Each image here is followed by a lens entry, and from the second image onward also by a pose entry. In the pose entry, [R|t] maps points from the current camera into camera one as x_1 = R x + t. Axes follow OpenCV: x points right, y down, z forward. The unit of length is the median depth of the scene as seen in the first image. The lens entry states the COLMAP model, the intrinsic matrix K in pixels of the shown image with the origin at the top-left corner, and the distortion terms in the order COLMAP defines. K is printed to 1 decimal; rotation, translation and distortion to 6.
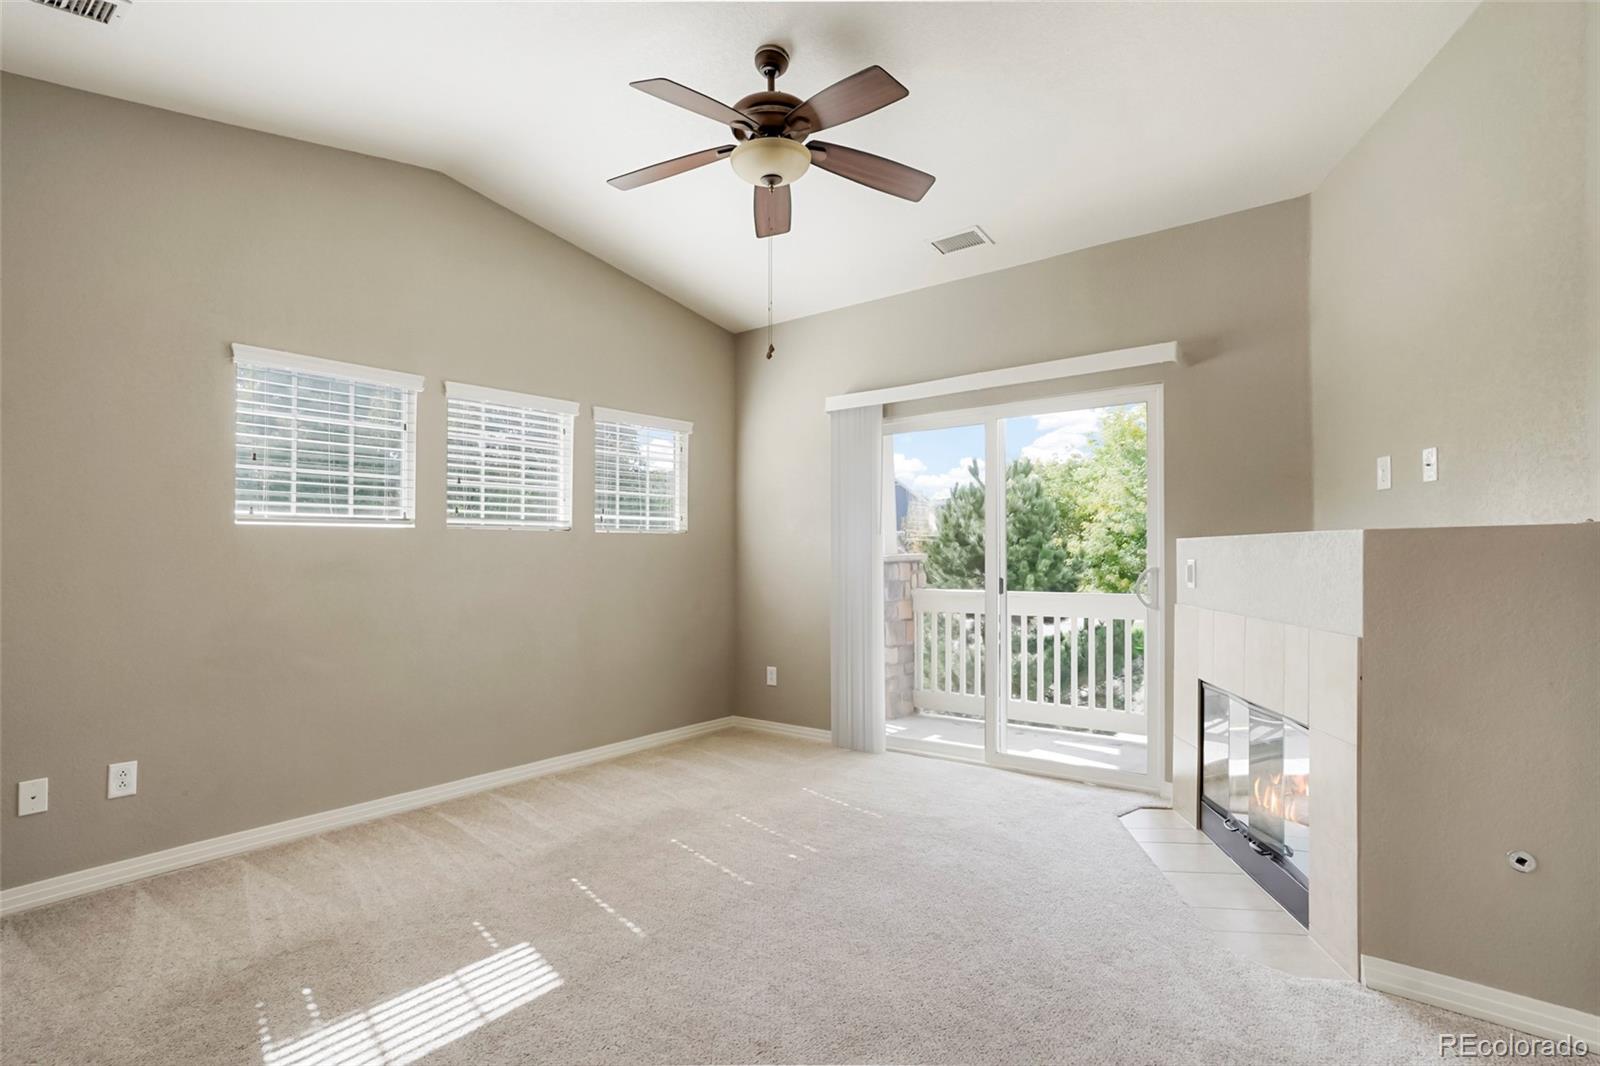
lens RADIAL K [[781.4, 0, 794.8], [0, 781.4, 567.6], [0, 0, 1]] dist [-0.015571, 0.000423]
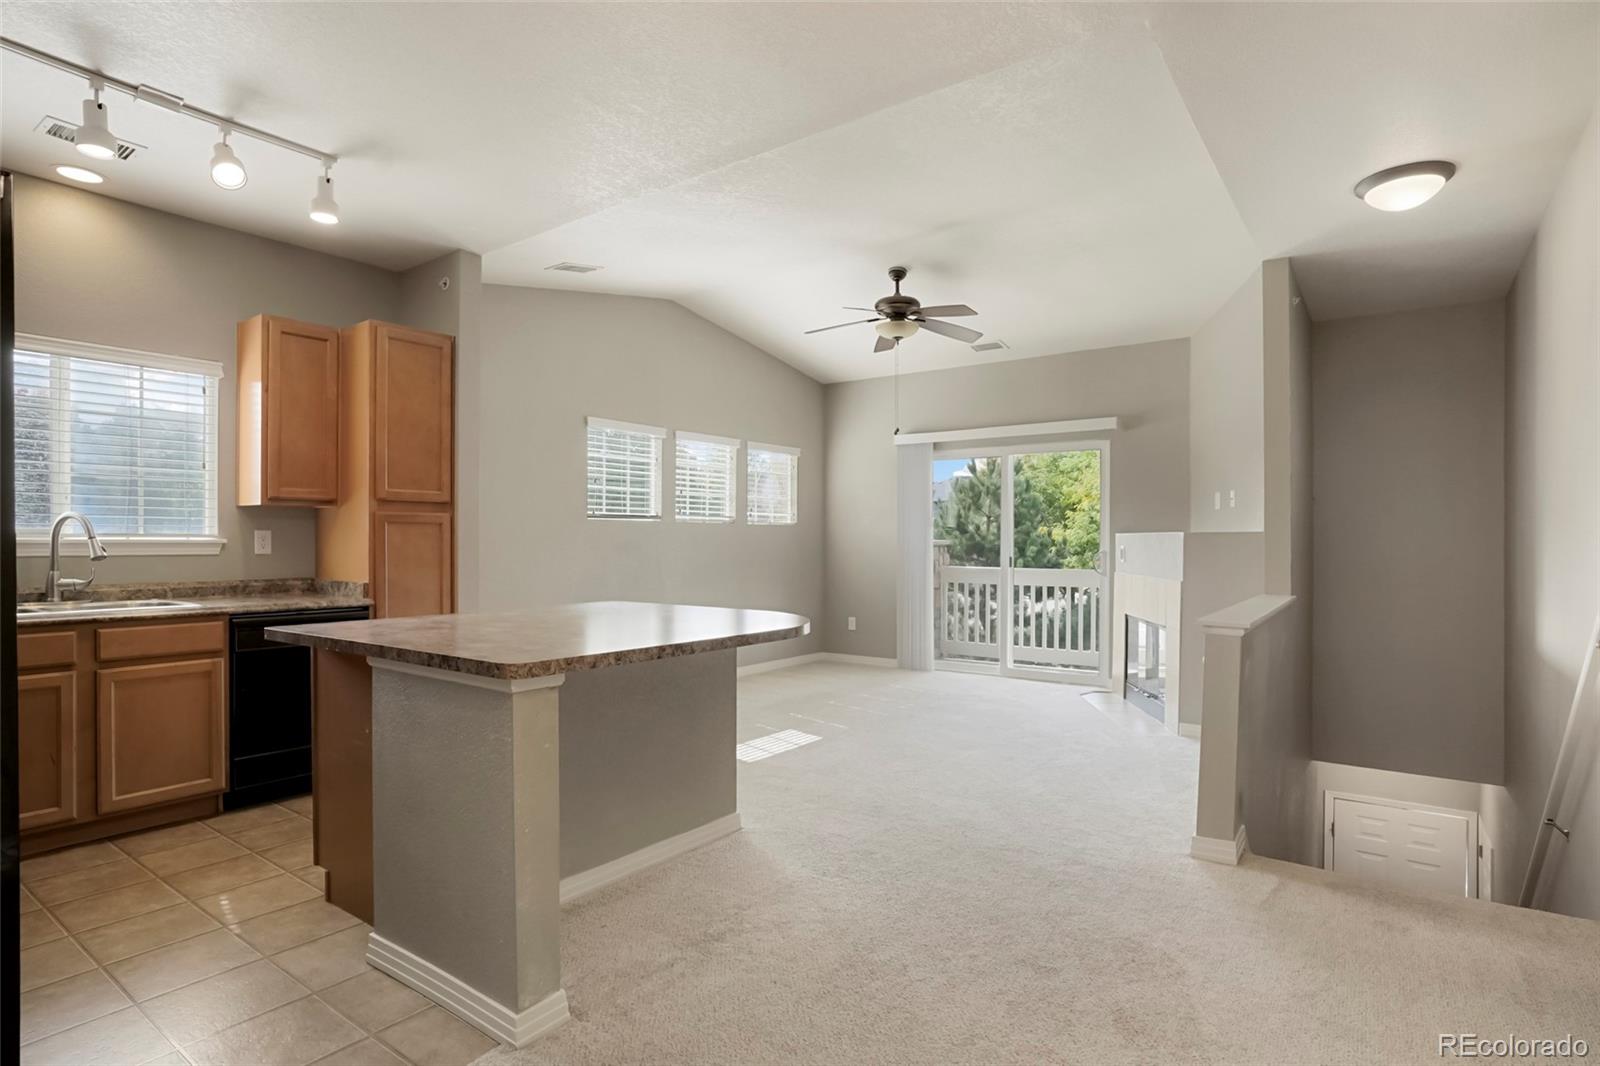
lens RADIAL K [[854.8, 0, 808.8], [0, 854.8, 539.9], [0, 0, 1]] dist [-0.000970, 0.002495]
pose [[0.998221, 0.011494, 0.058498, -0.214797], [-0.010569, 0.999815, -0.016097, 0.010392], [-0.058672, 0.015450, 0.998158, -0.616445]]
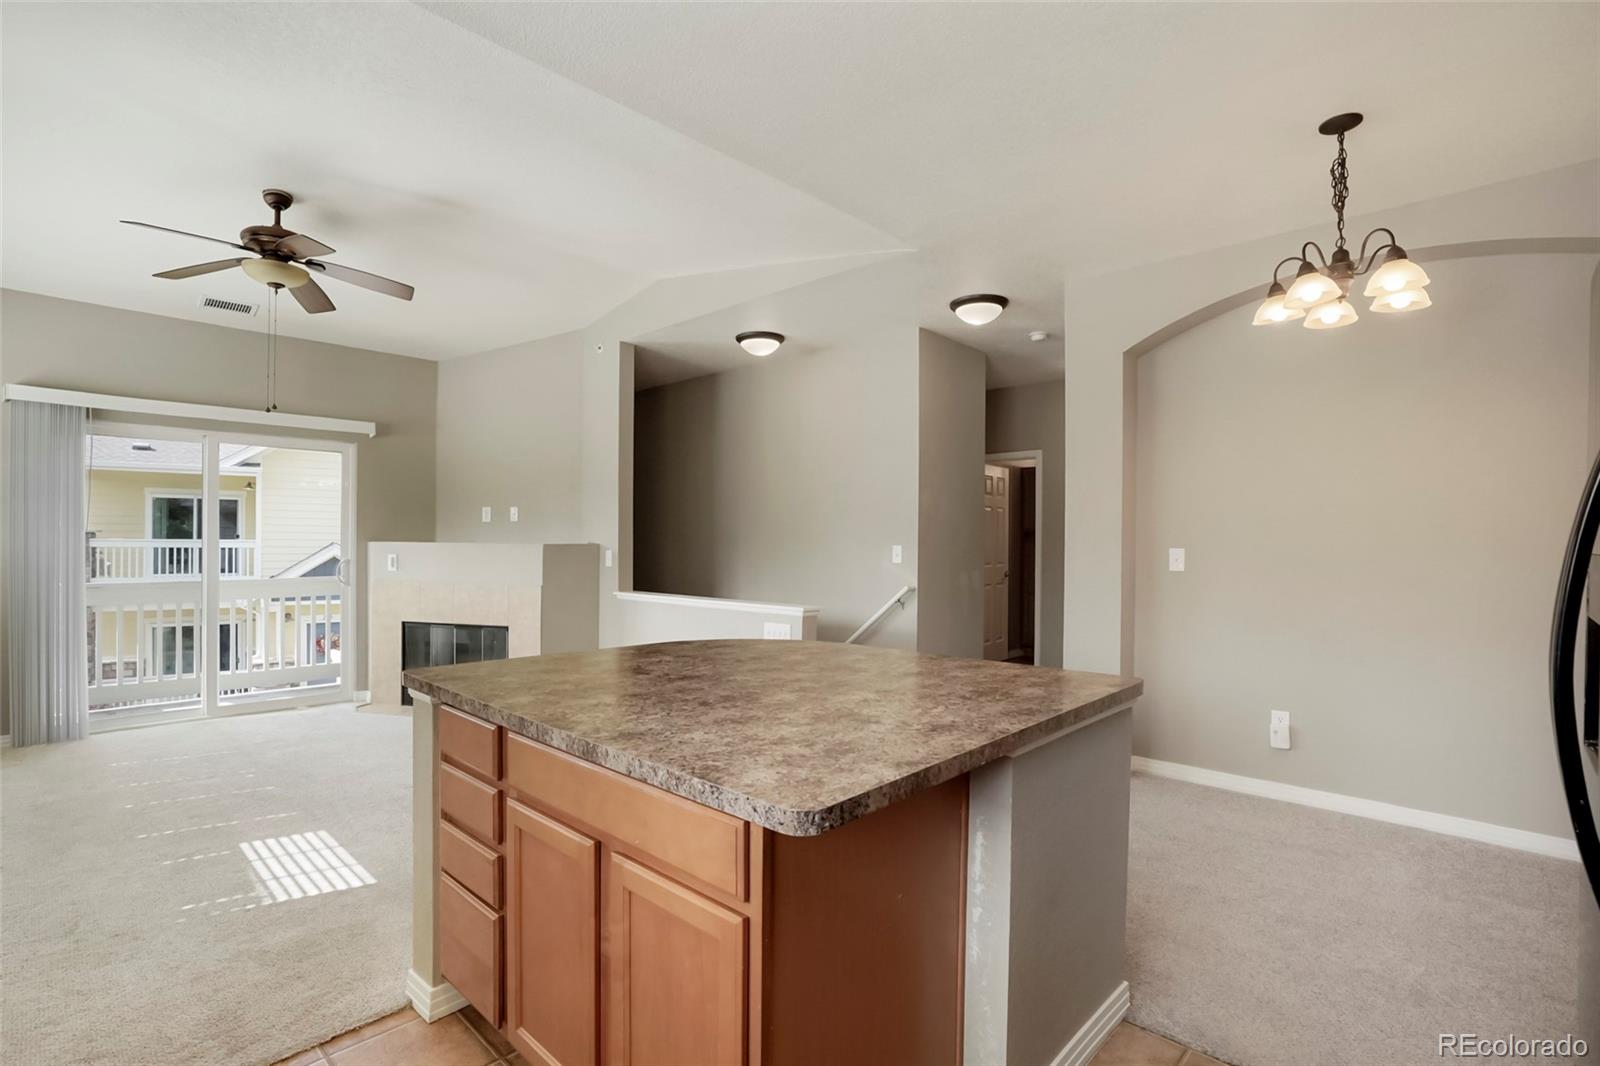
lens RADIAL K [[750.4, 0, 792.8], [0, 750.4, 540.9], [0, 0, 1]] dist [-0.031912, 0.014706]
pose [[0.102634, 0.012788, 0.994637, -0.749222], [0.006701, 0.999886, -0.013547, -0.007786], [-0.994697, 0.008055, 0.102536, -0.044694]]
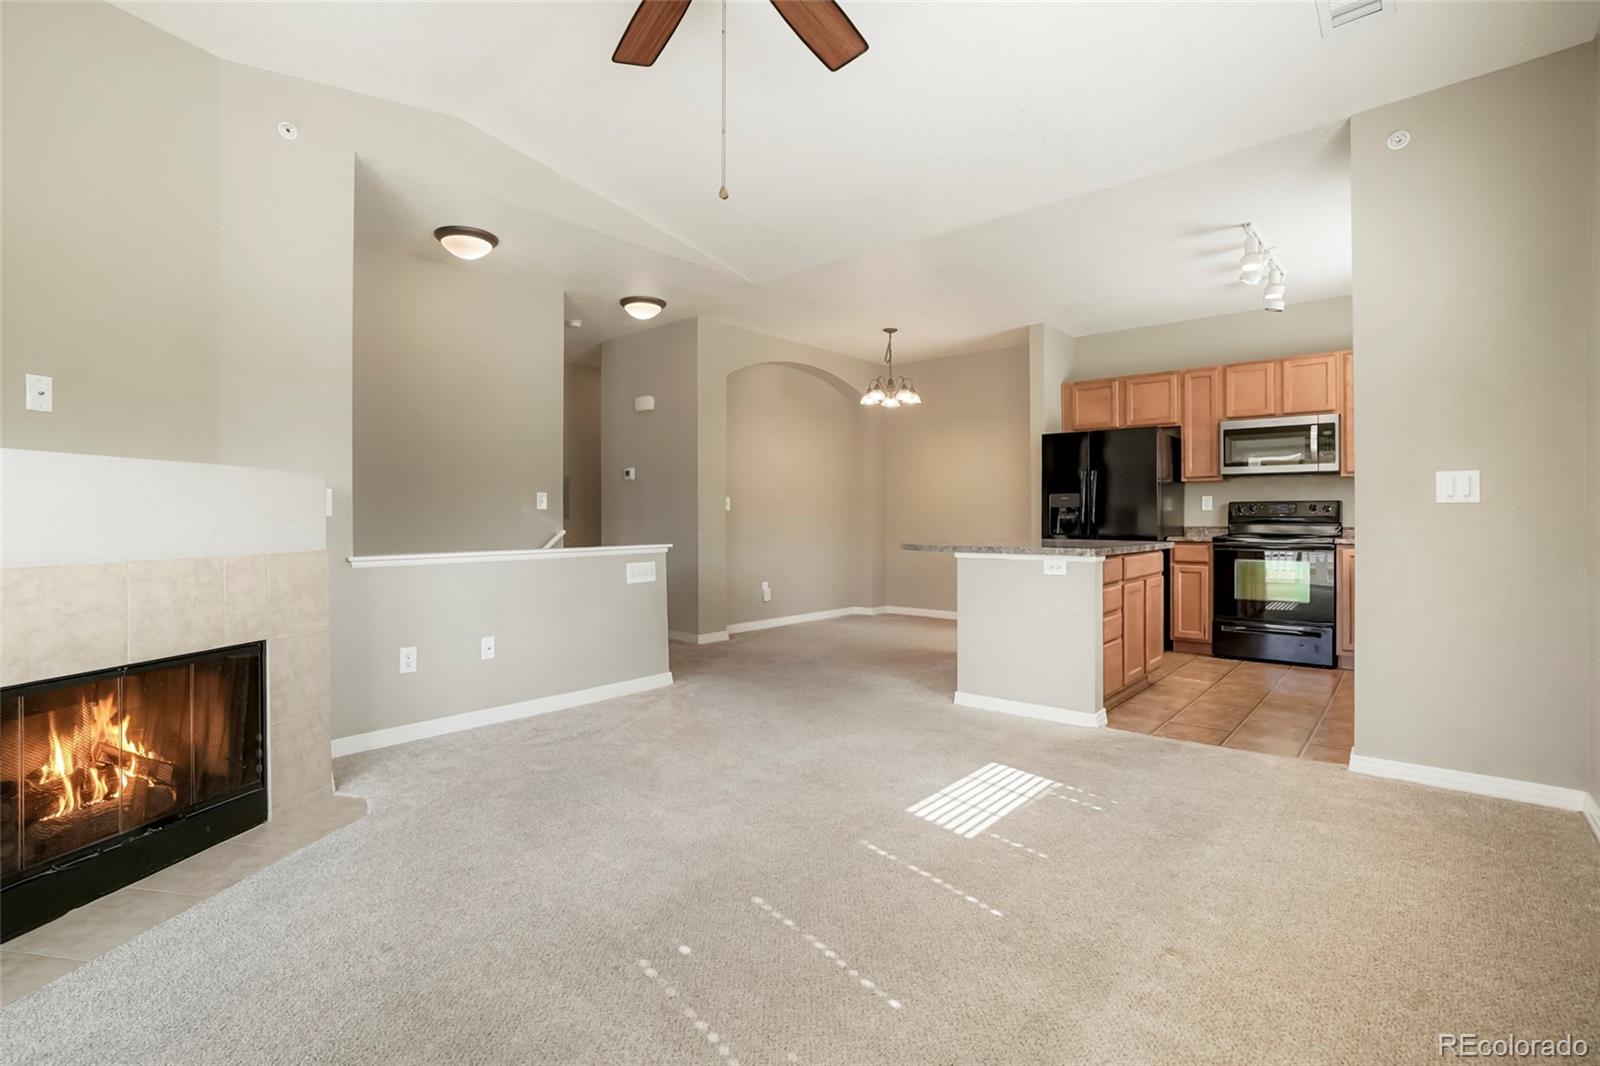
lens RADIAL K [[750.4, 0, 776.9], [0, 750.4, 505.5], [0, 0, 1]] dist [-0.031912, 0.014706]
pose [[-0.997296, 0.010004, 0.072800, -0.078348], [0.010132, 0.999948, 0.001395, 0.007454], [-0.072782, 0.002129, -0.997346, 1.008024]]
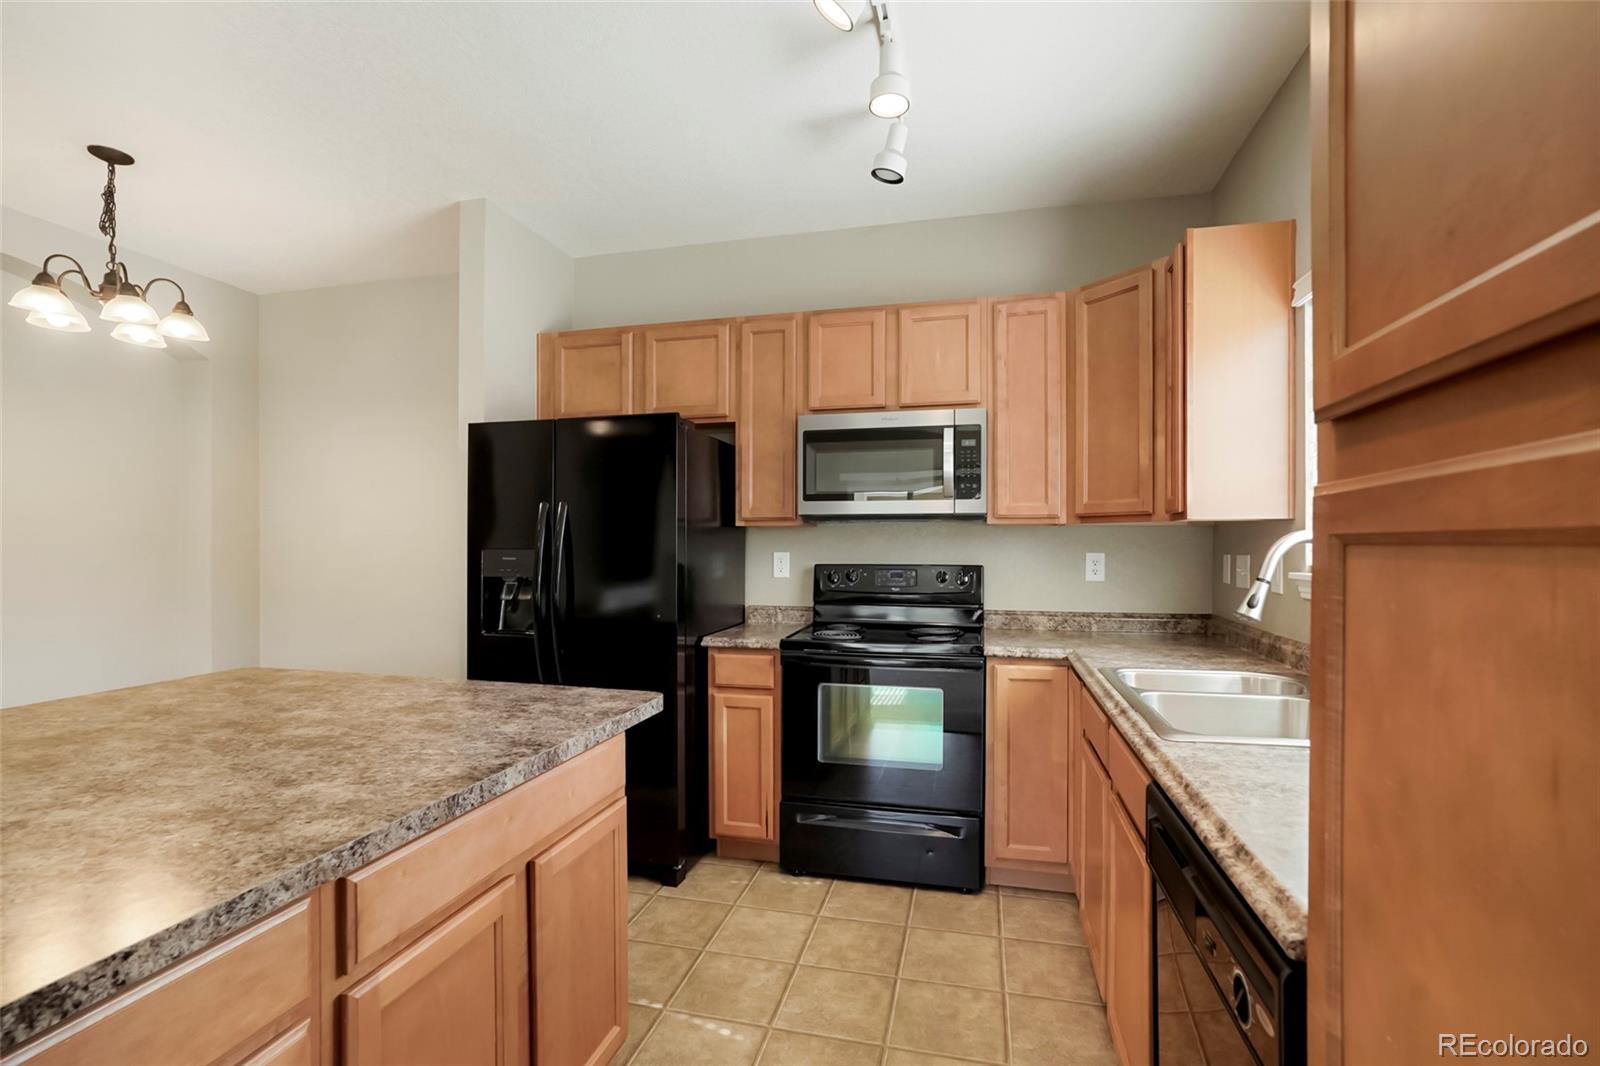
lens RADIAL K [[750.4, 0, 797.8], [0, 750.4, 531.0], [0, 0, 1]] dist [-0.031912, 0.014706]
pose [[-0.913973, 0.005826, -0.405734, -0.416304], [0.003393, 0.999972, 0.006714, -0.022127], [0.405761, 0.004759, -0.913967, 0.397893]]
